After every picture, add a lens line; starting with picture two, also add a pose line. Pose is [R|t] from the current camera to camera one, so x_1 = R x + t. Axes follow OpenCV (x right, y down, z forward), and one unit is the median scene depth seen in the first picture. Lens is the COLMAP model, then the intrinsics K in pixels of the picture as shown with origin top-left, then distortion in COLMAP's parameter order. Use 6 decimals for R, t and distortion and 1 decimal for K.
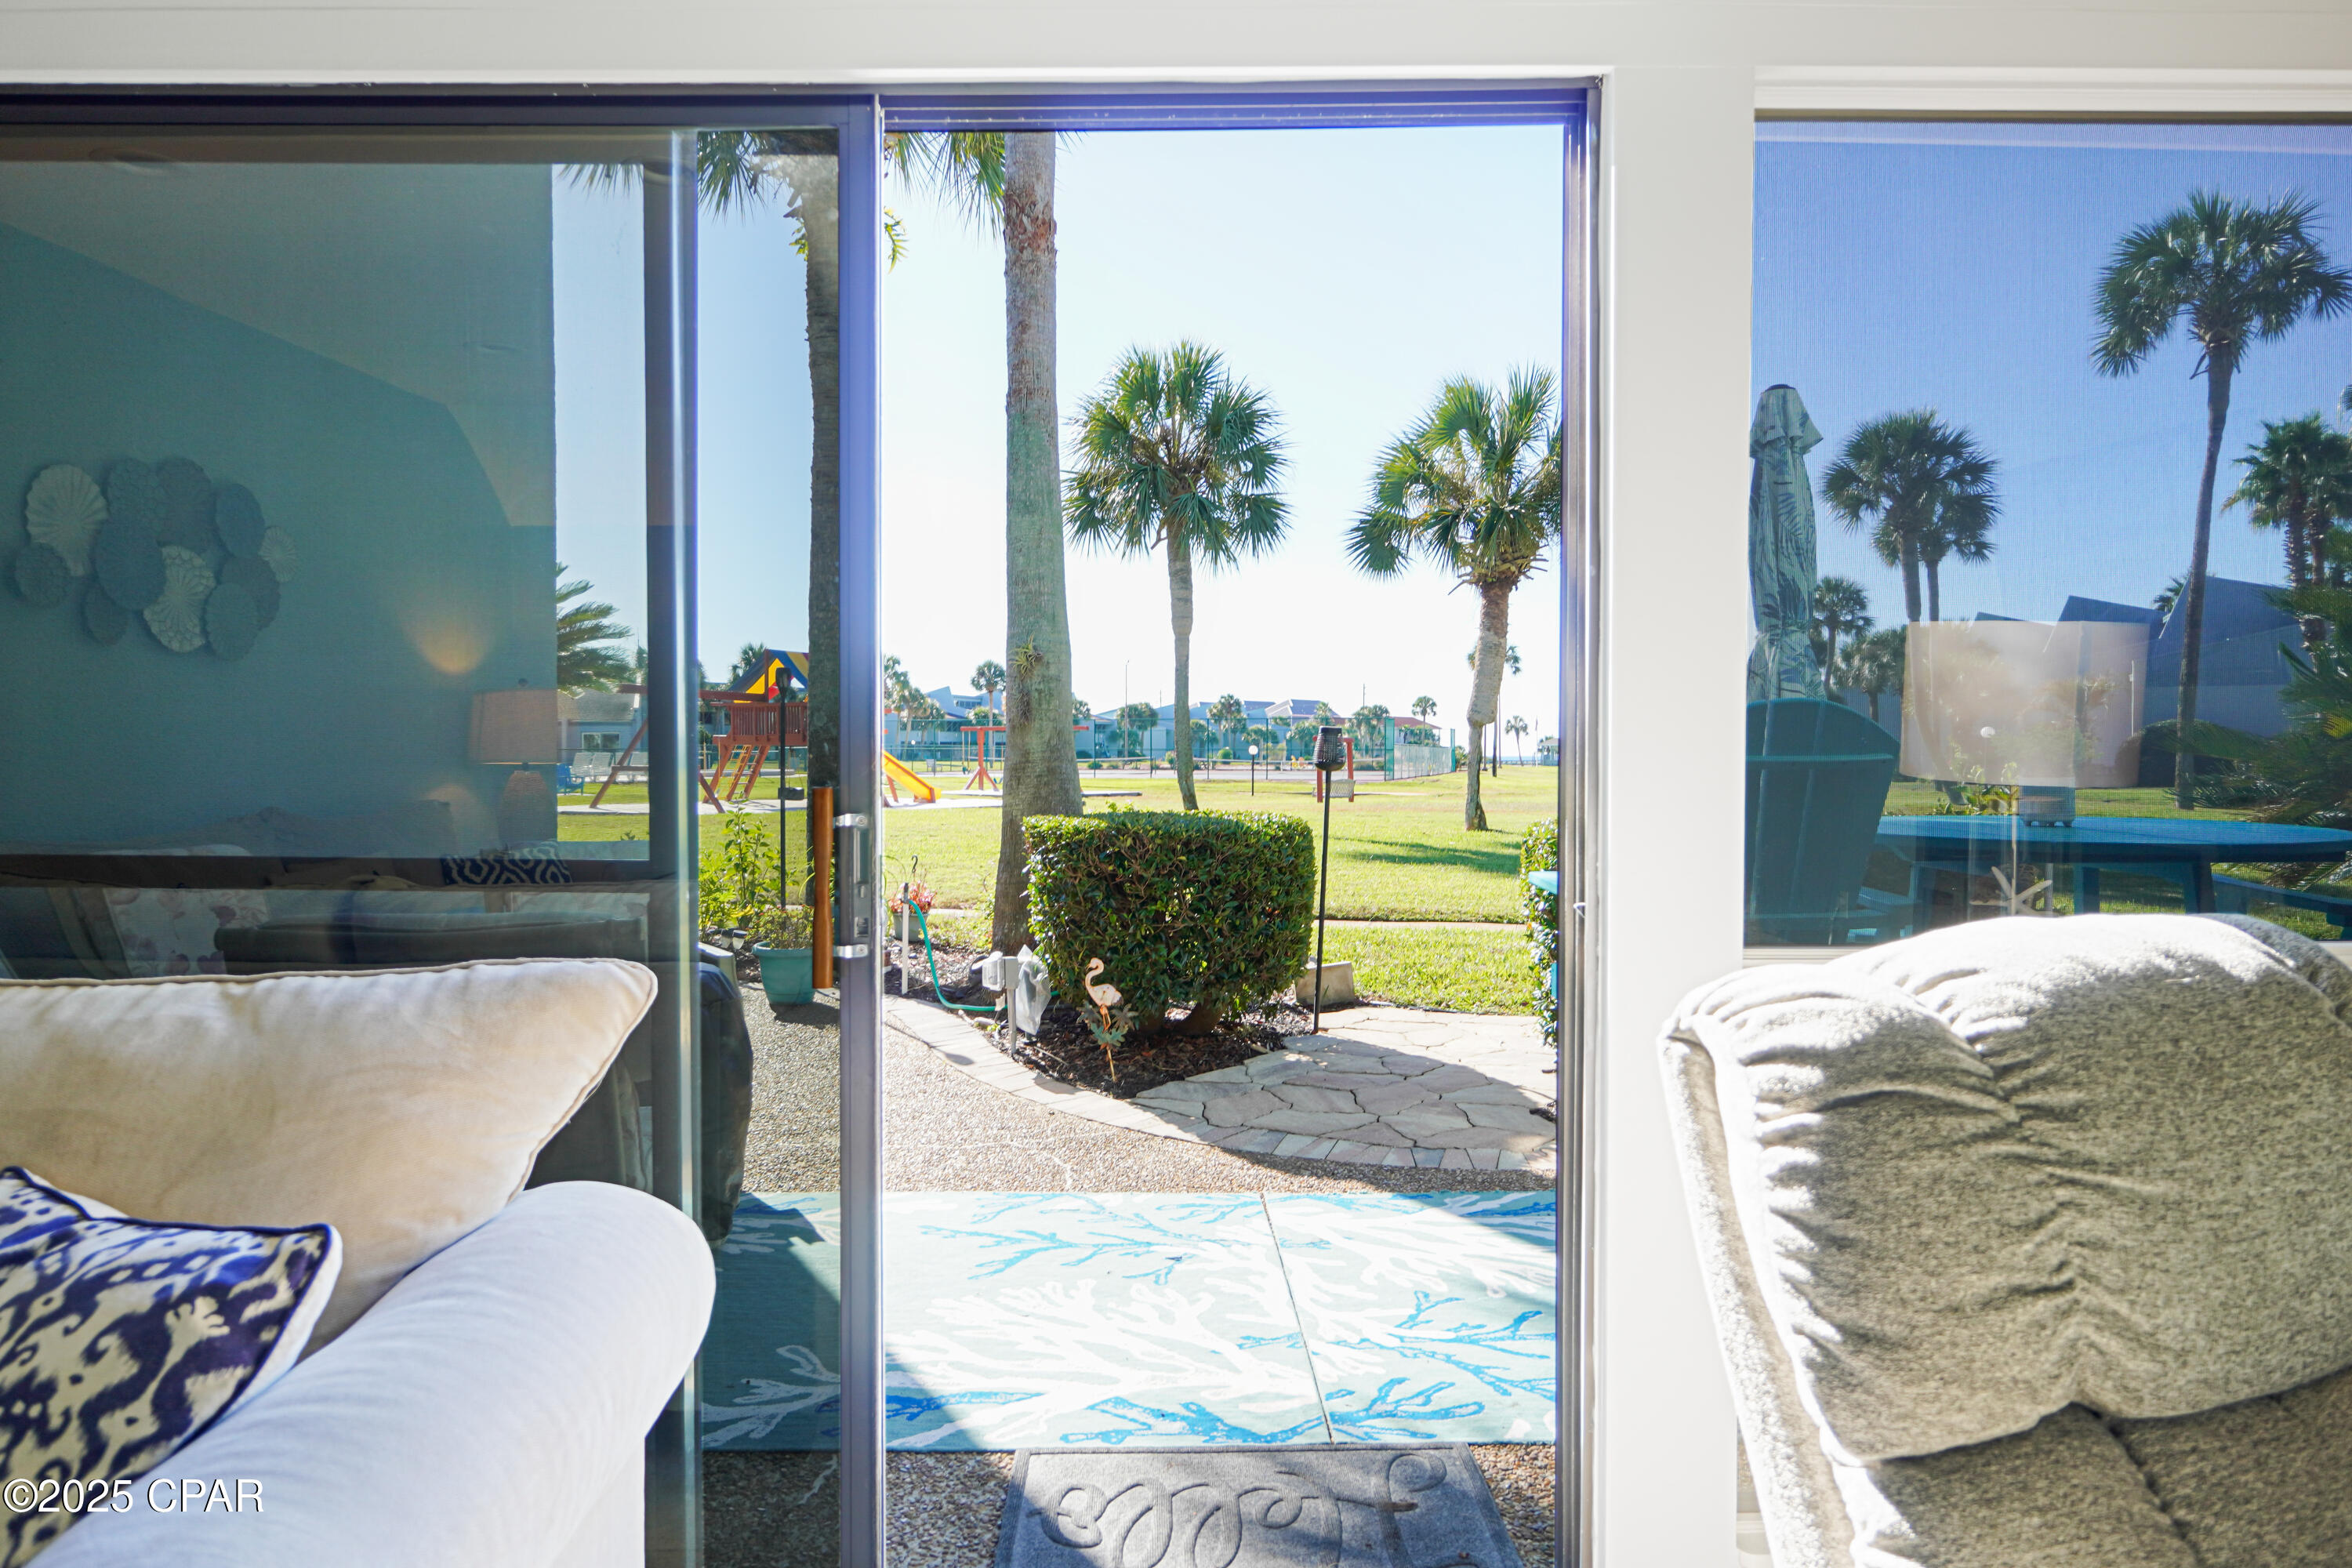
lens RADIAL K [[1465.7, 0, 1167.8], [0, 1465.7, 774.5], [0, 0, 1]] dist [-0.002233, 0.001038]
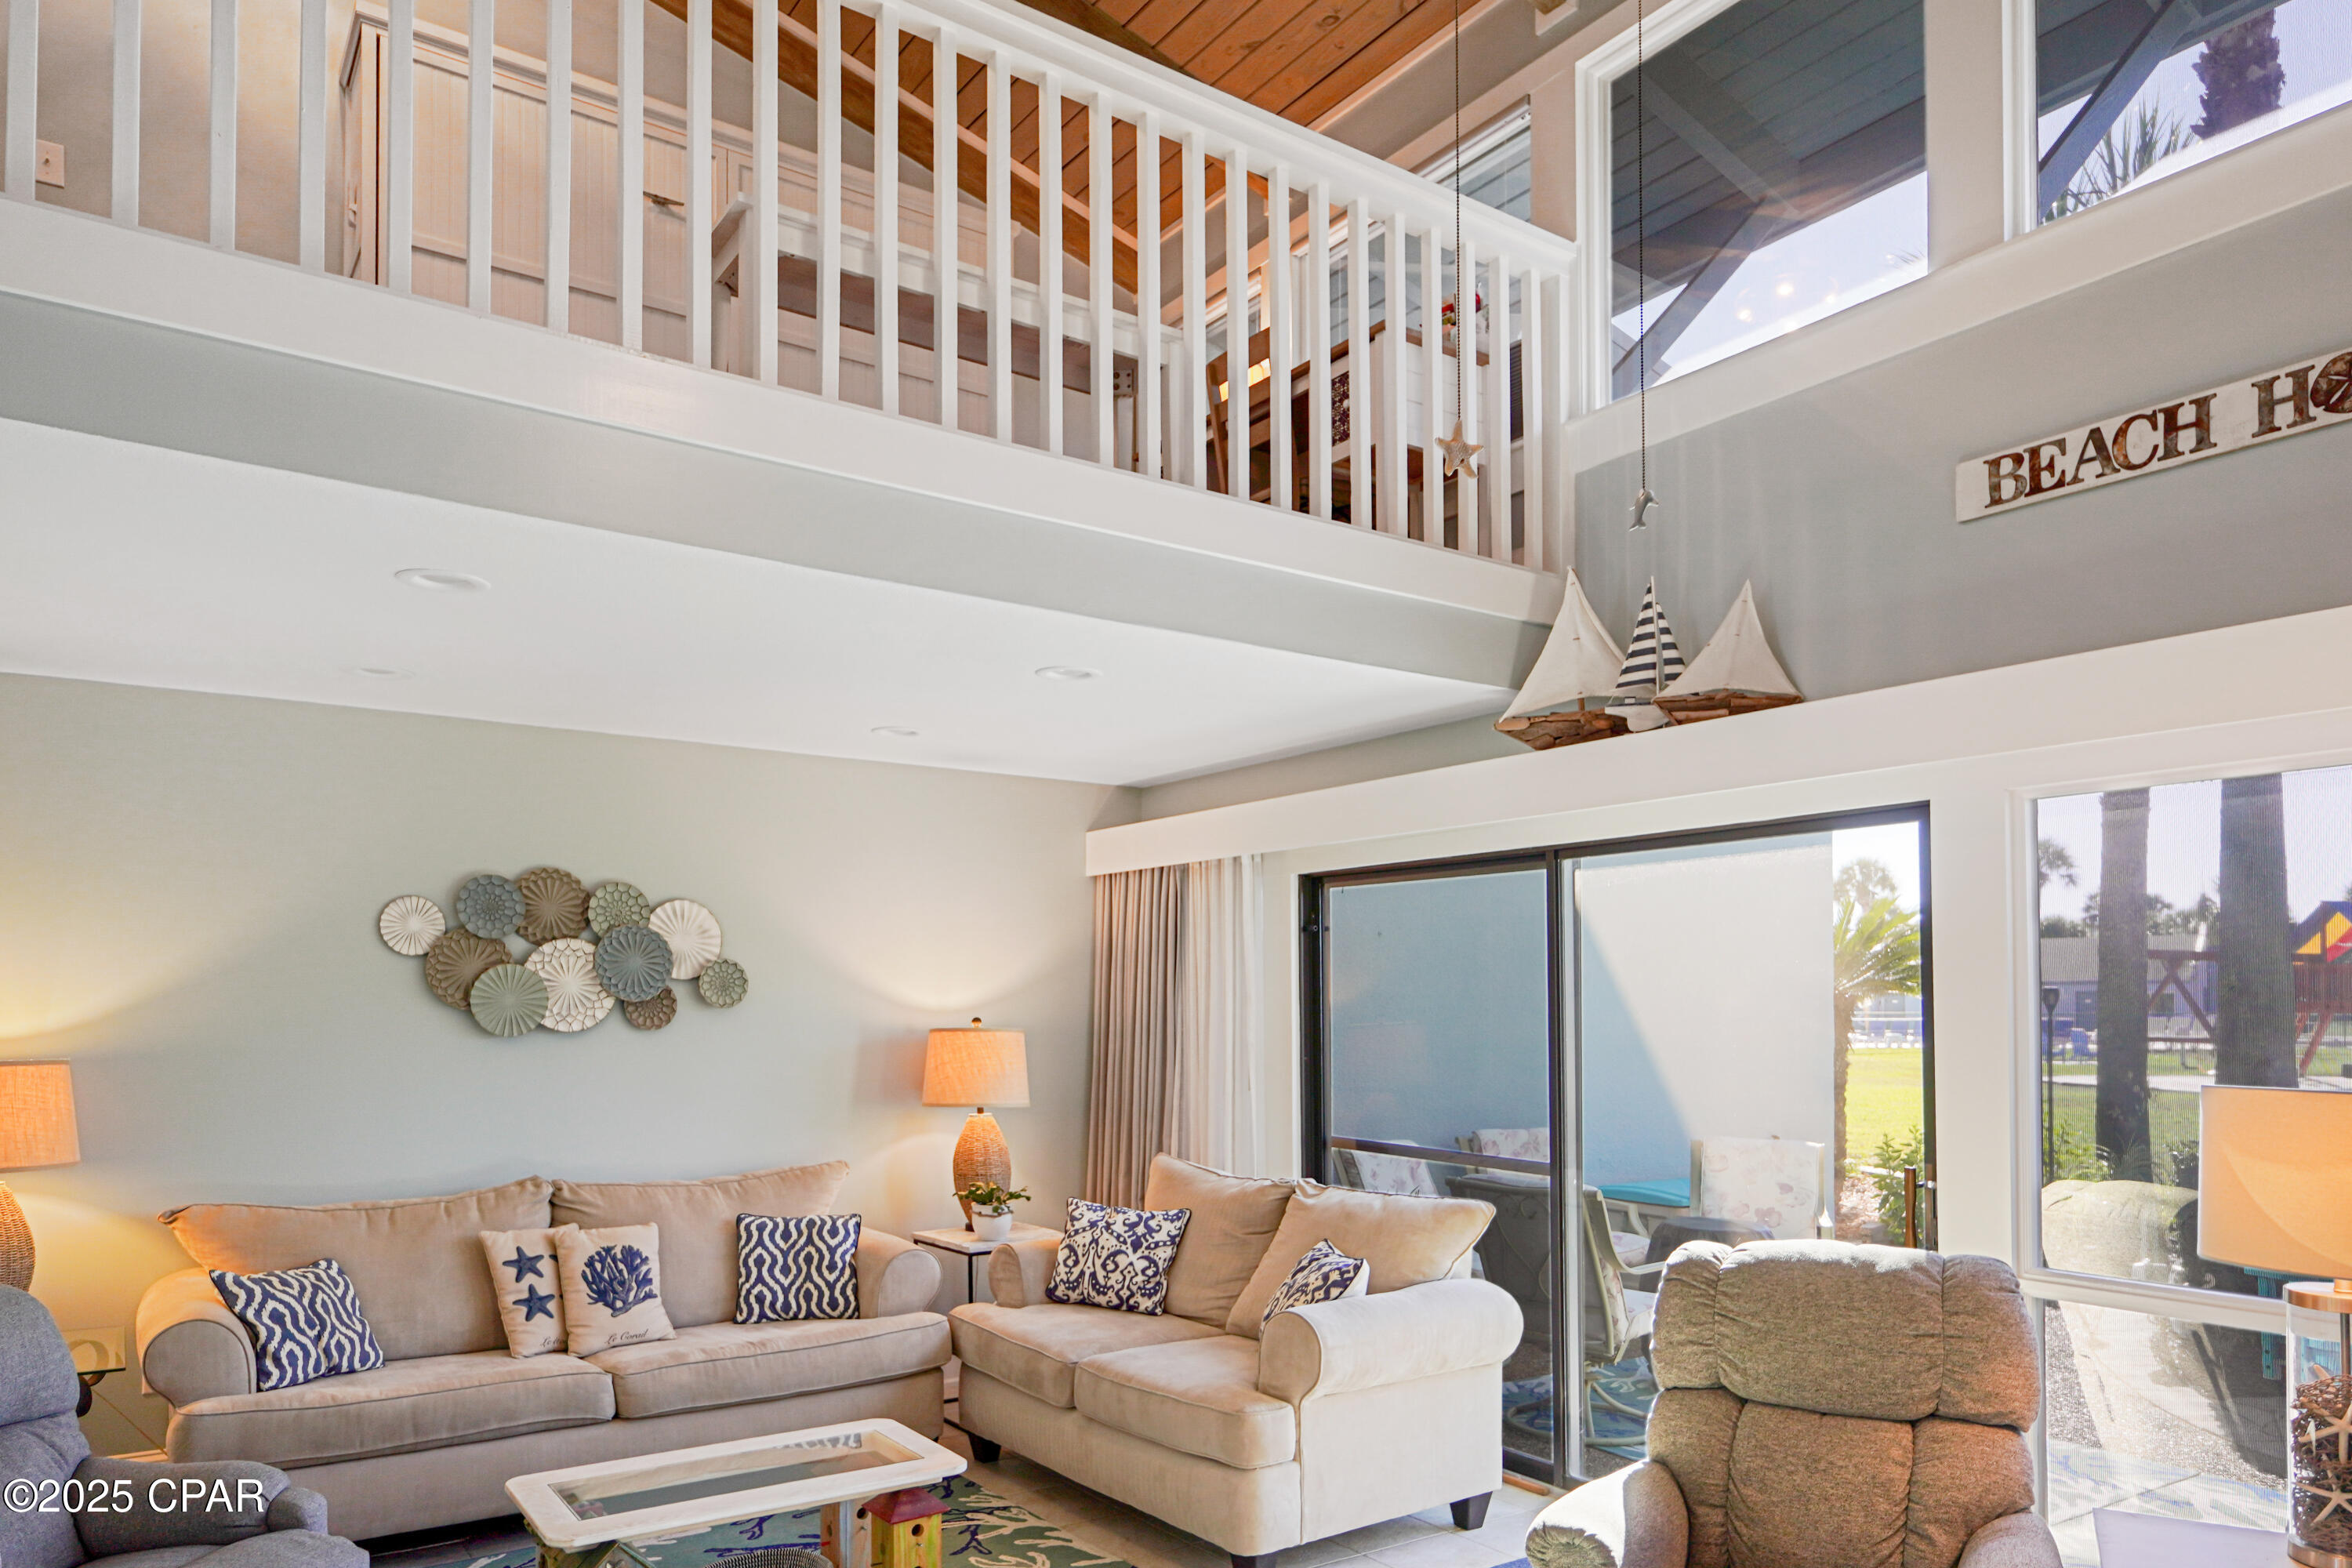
lens RADIAL K [[1512.0, 0, 1166.4], [0, 1512.0, 983.2], [0, 0, 1]] dist [-0.000383, 0.000710]
pose [[0.567448, -0.011355, -0.823331, 0.122743], [-0.013700, 0.999636, -0.023229, -0.016115], [0.823295, 0.024461, 0.567086, -0.086302]]
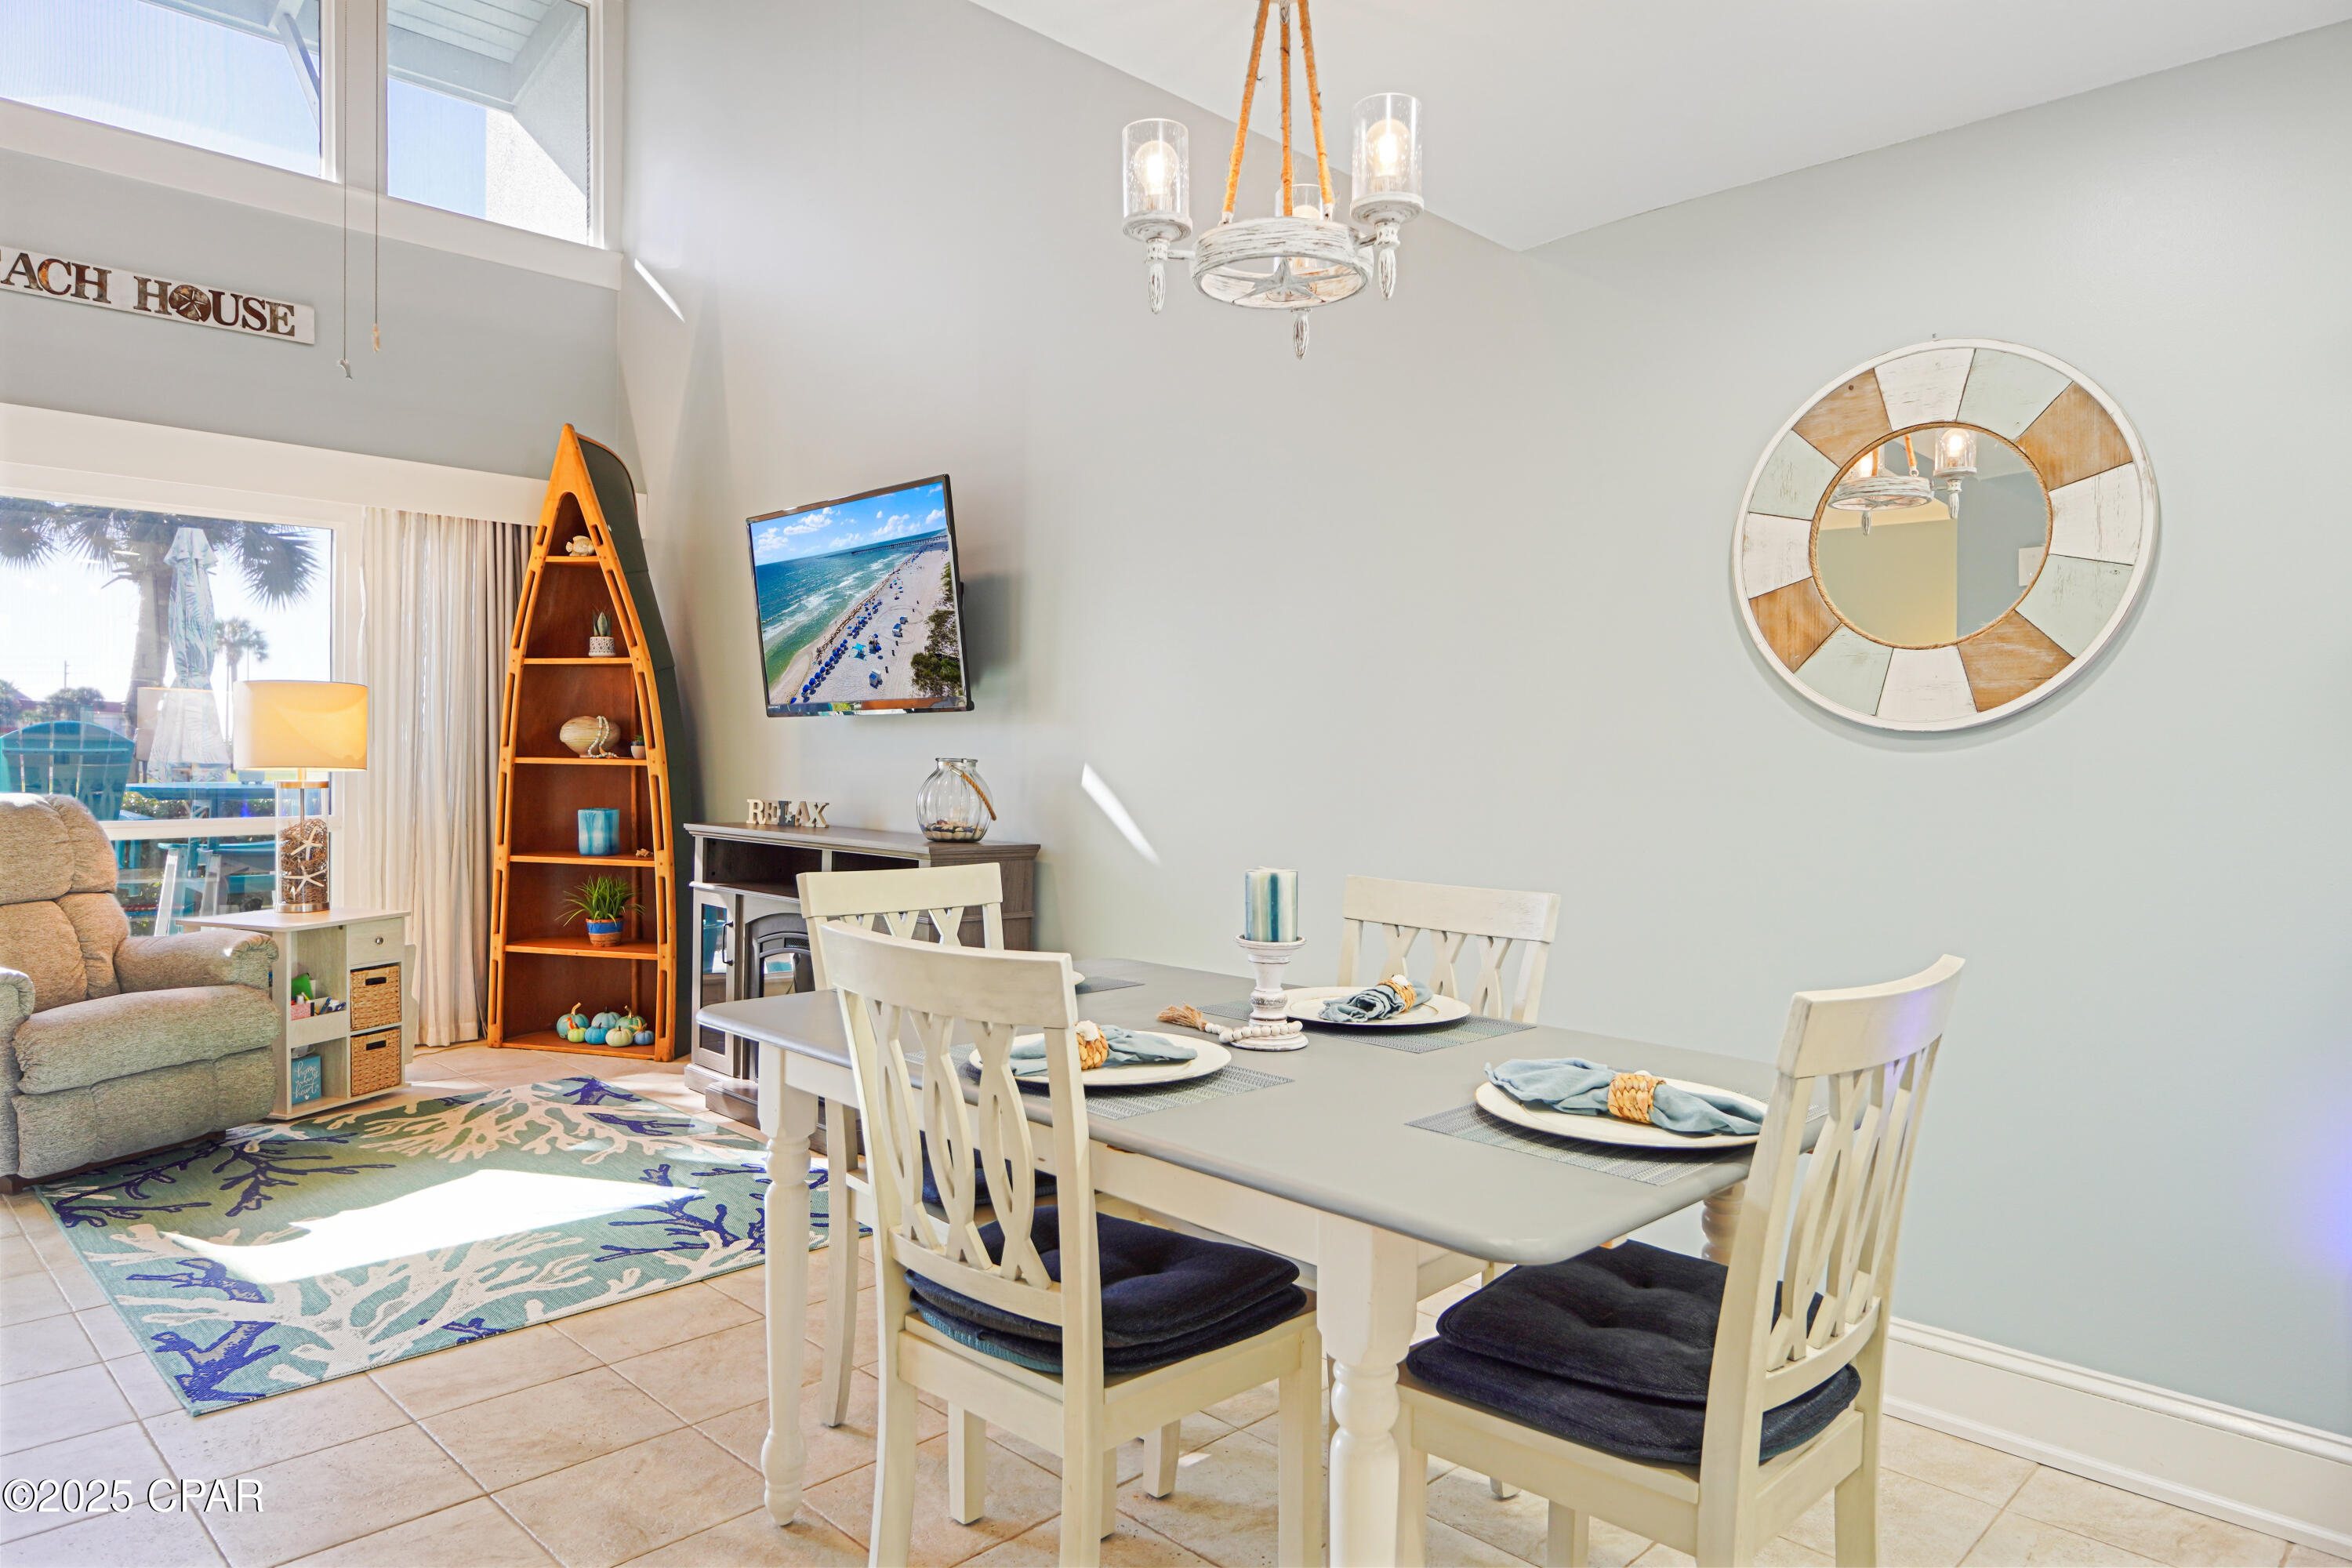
lens RADIAL K [[1444.6, 0, 1177.6], [0, 1444.6, 774.3], [0, 0, 1]] dist [-0.004086, 0.003002]
pose [[0.704557, -0.000766, 0.709647, 0.010804], [-0.000066, 0.999999, 0.001146, 0.002666], [-0.709648, -0.000854, 0.704556, -0.209545]]
